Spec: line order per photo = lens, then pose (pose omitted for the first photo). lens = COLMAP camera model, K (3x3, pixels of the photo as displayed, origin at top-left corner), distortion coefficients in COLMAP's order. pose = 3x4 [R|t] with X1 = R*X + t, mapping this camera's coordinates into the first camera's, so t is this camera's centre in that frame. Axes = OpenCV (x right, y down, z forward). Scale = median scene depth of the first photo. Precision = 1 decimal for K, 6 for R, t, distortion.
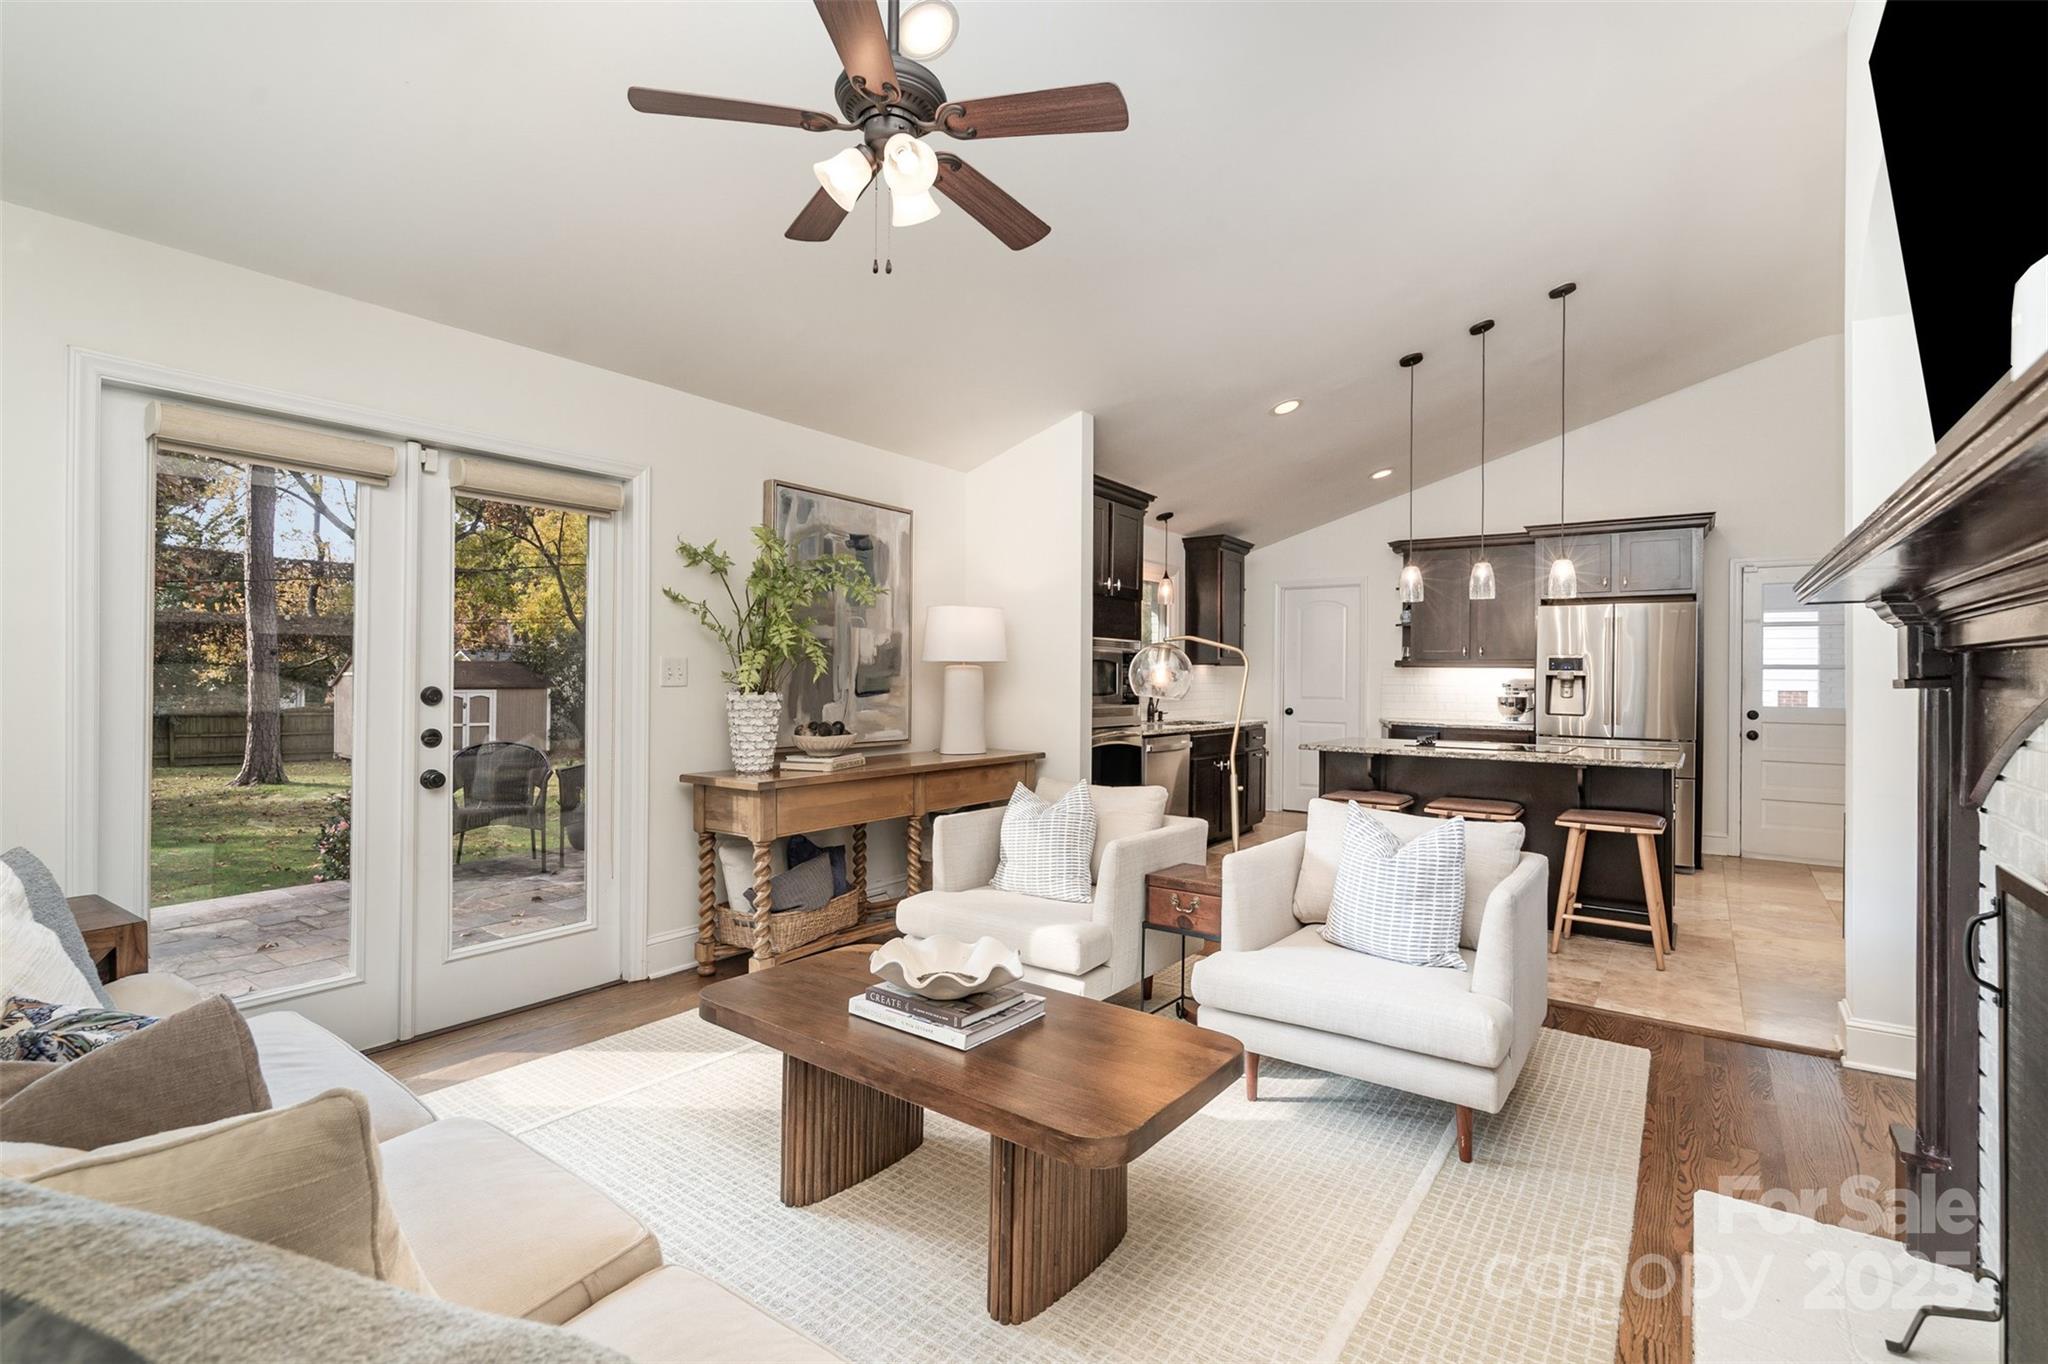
lens RADIAL K [[929.3, 0, 1031.5], [0, 929.3, 675.4], [0, 0, 1]] dist [-0.001580, 0.000768]
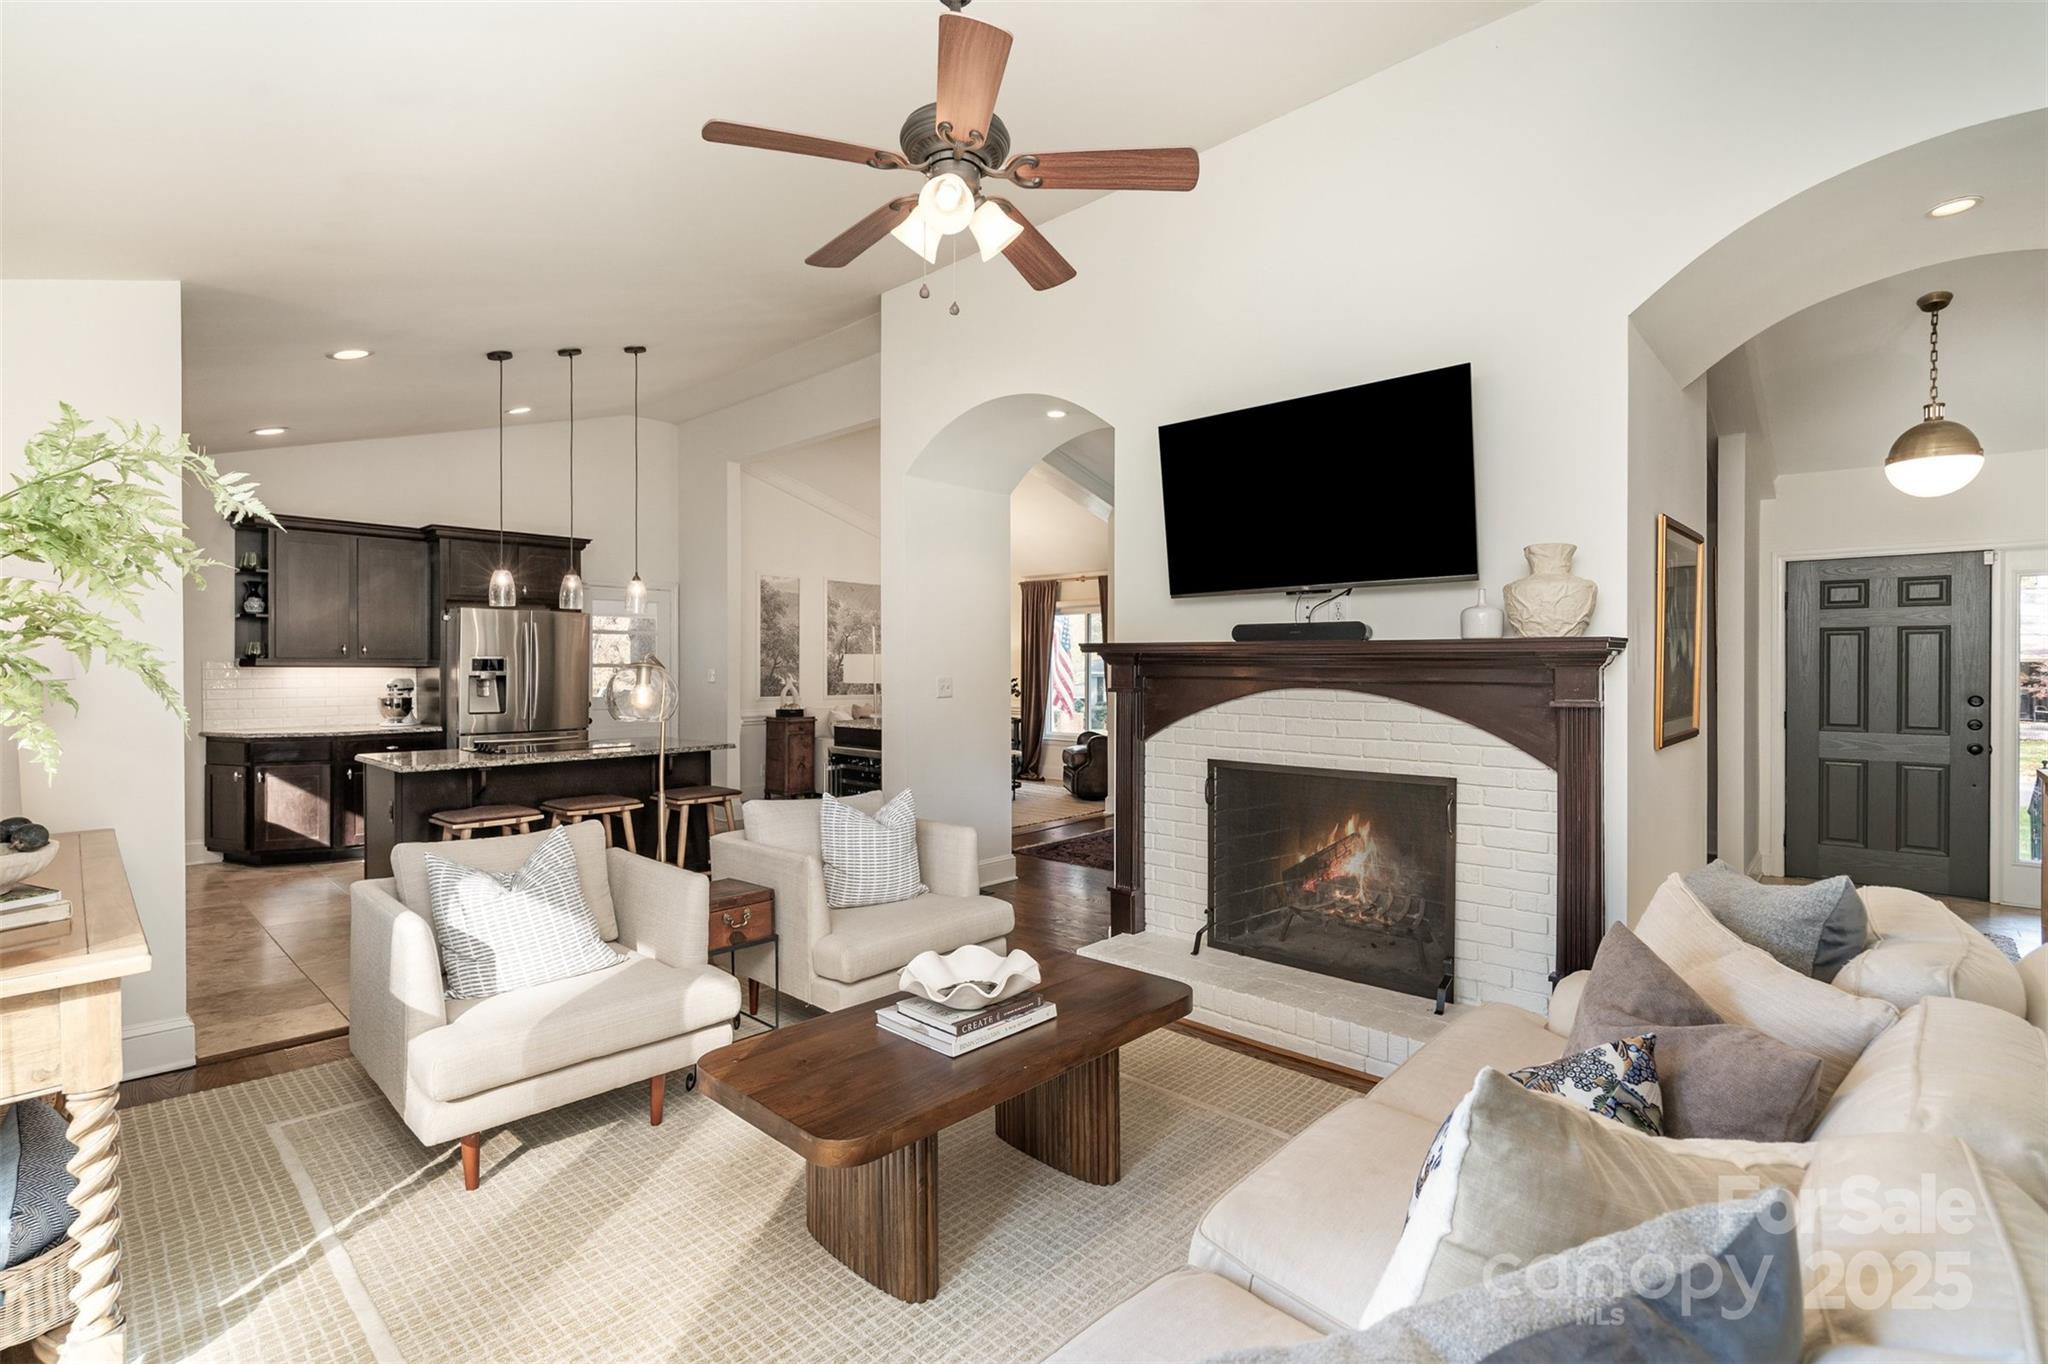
lens RADIAL K [[929.3, 0, 1024.5], [0, 929.3, 671.0], [0, 0, 1]] dist [-0.001580, 0.000768]
pose [[0.128009, -0.015354, 0.991654, -0.523293], [0.001013, 0.999882, 0.015350, -0.027584], [-0.991772, -0.000960, 0.128010, 0.362184]]
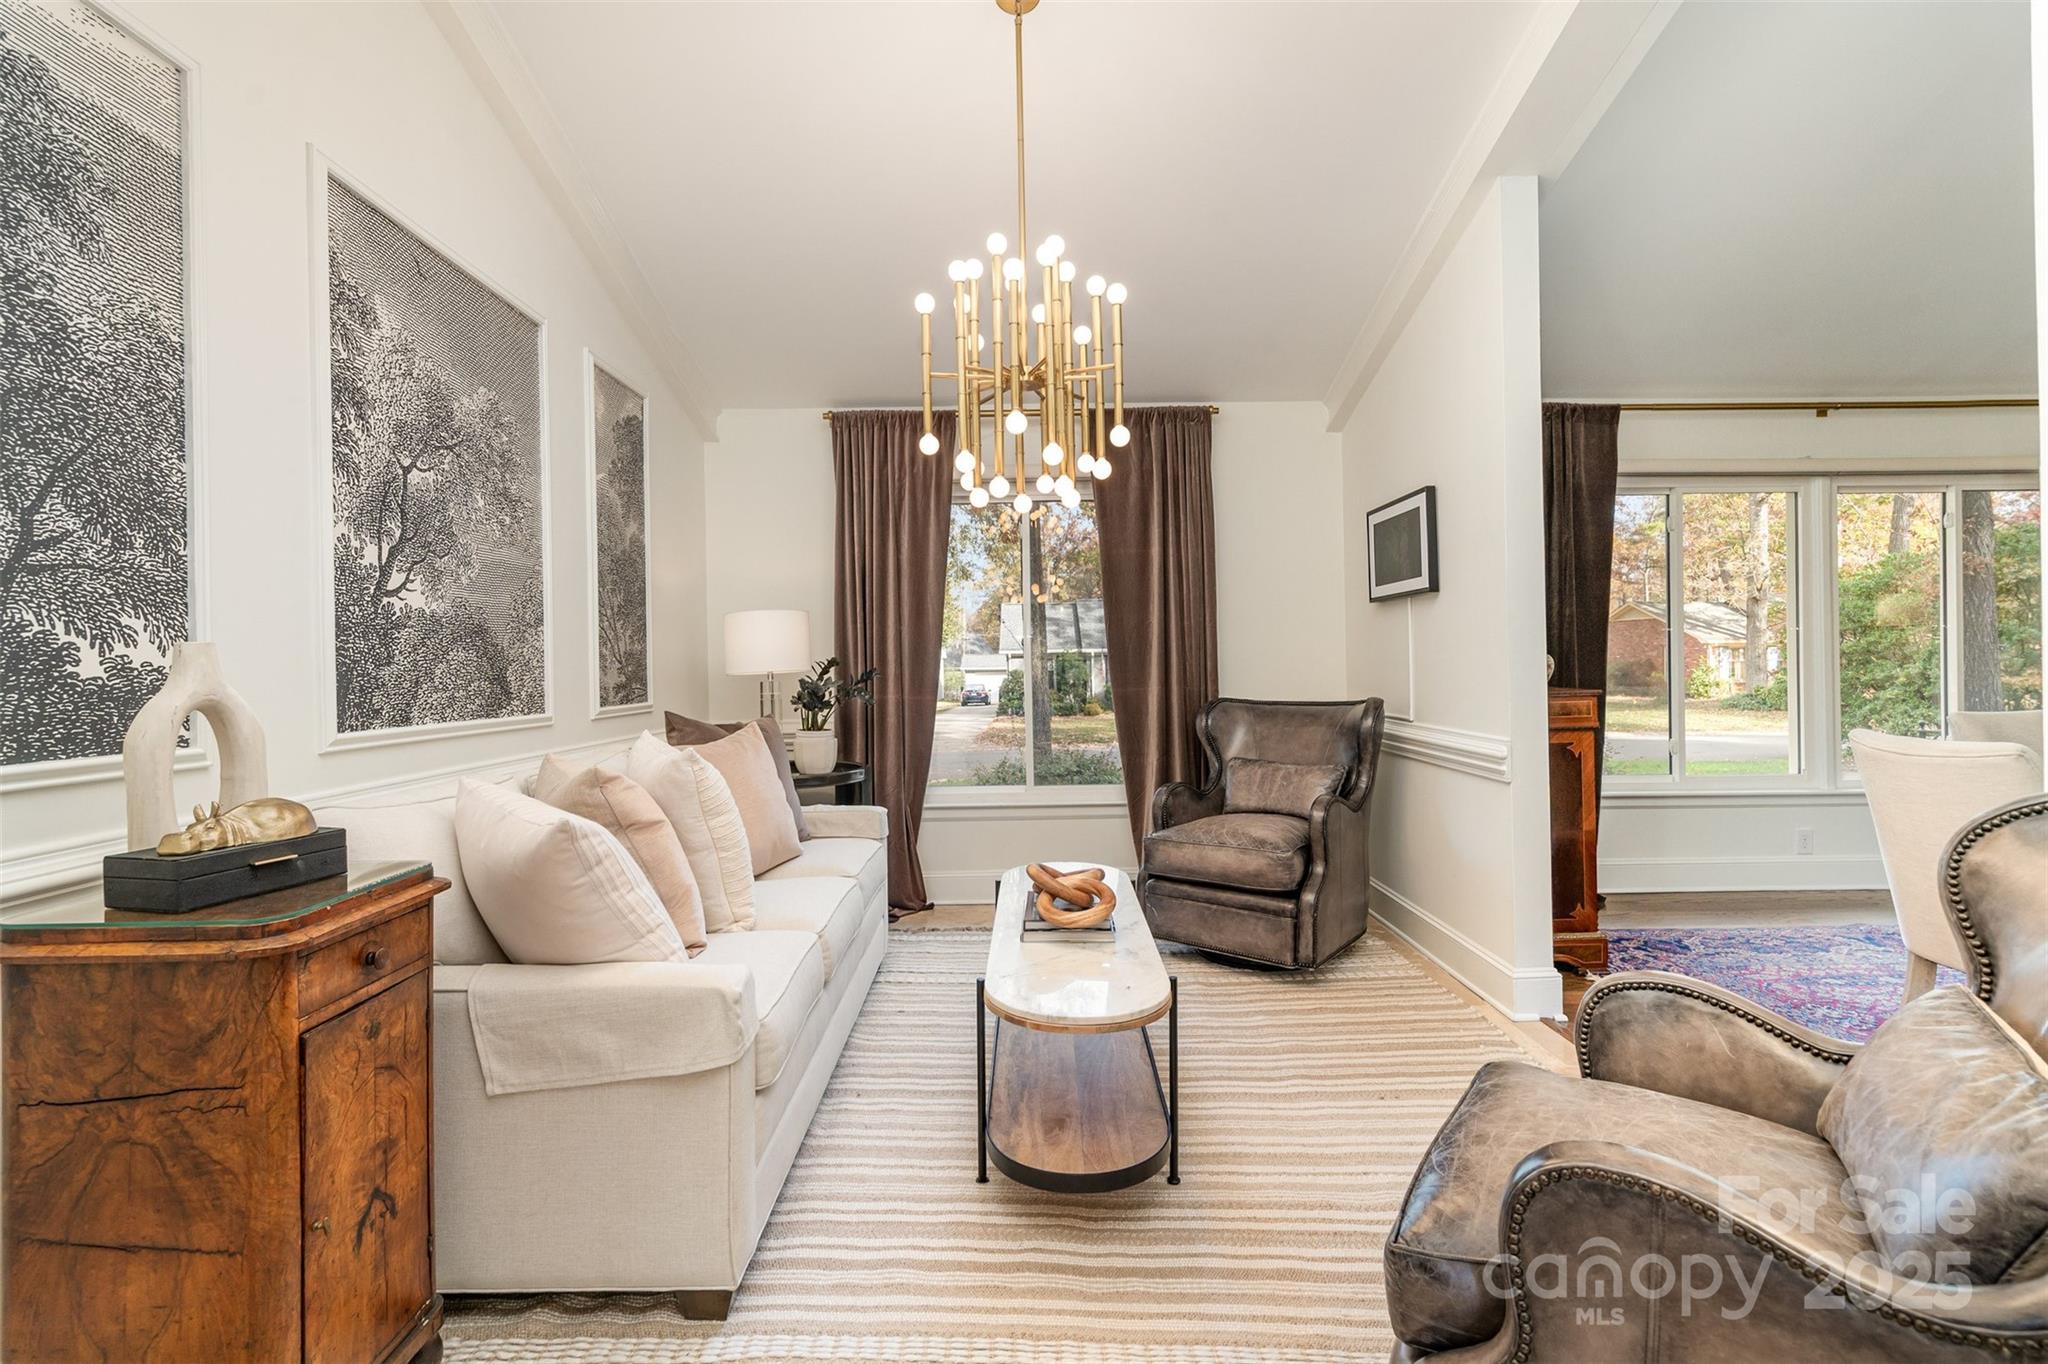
lens RADIAL K [[929.3, 0, 1035.7], [0, 929.3, 676.6], [0, 0, 1]] dist [-0.001580, 0.000768]
pose [[-0.589172, -0.016217, 0.807845, 0.959903], [0.004765, 0.999711, 0.023544, 0.024820], [-0.807994, 0.017721, -0.588925, 1.064312]]
